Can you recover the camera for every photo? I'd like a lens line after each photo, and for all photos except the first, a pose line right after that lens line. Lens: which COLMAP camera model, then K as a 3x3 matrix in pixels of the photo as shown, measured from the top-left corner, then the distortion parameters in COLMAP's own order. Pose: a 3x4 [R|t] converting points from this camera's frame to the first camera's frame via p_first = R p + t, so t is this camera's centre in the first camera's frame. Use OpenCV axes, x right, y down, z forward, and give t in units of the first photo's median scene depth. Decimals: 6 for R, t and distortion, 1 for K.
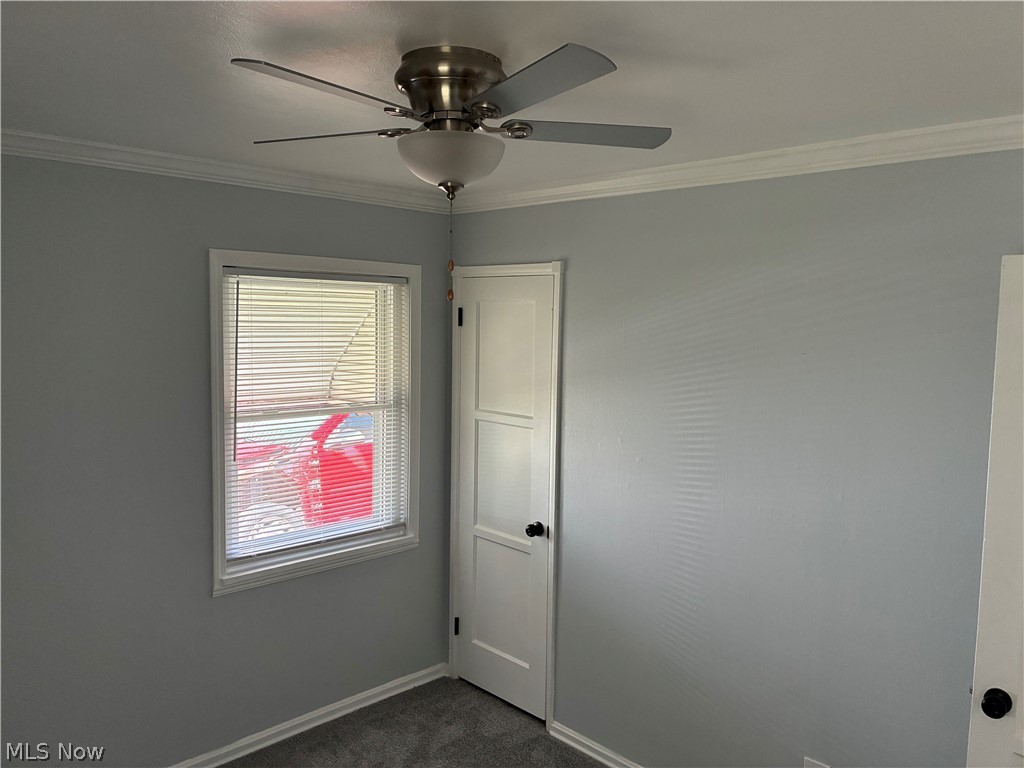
lens RADIAL K [[787.2, 0, 512.0], [0, 787.2, 384.0], [0, 0, 1]] dist [0.002471, -0.001472]
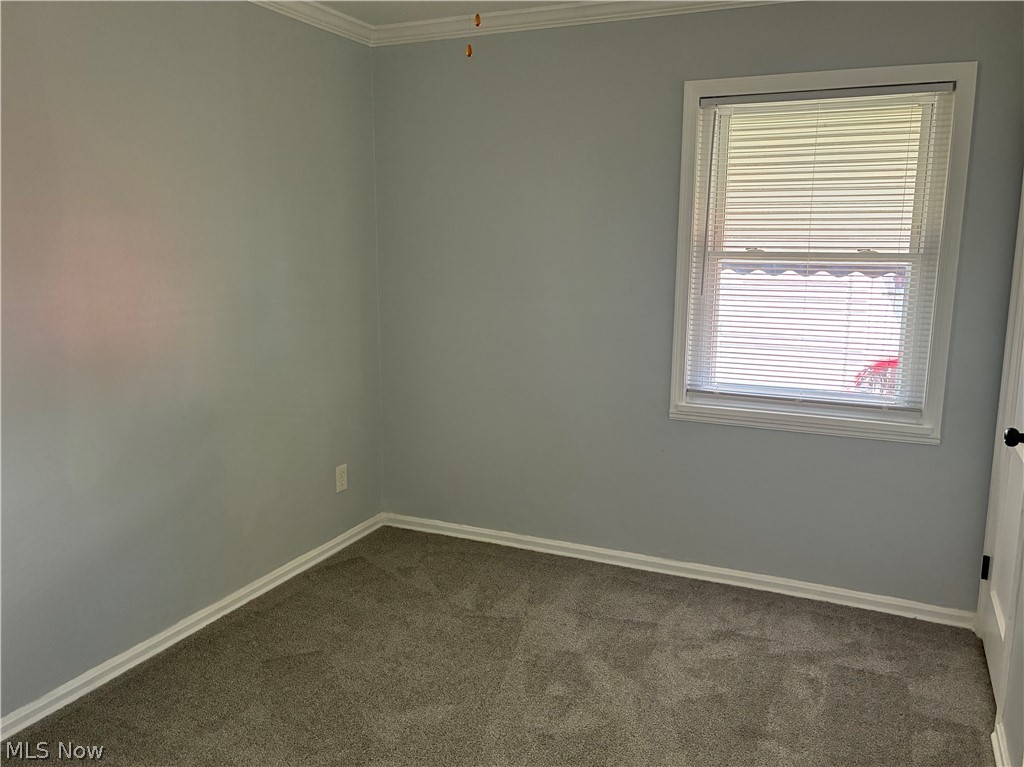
lens RADIAL K [[787.2, 0, 512.0], [0, 787.2, 383.5], [0, 0, 1]] dist [0.002471, -0.001472]
pose [[0.364520, 0.150322, -0.918982, 0.445013], [-0.081843, 0.988237, 0.129187, 0.086121], [0.927592, 0.028121, 0.372535, 0.337500]]
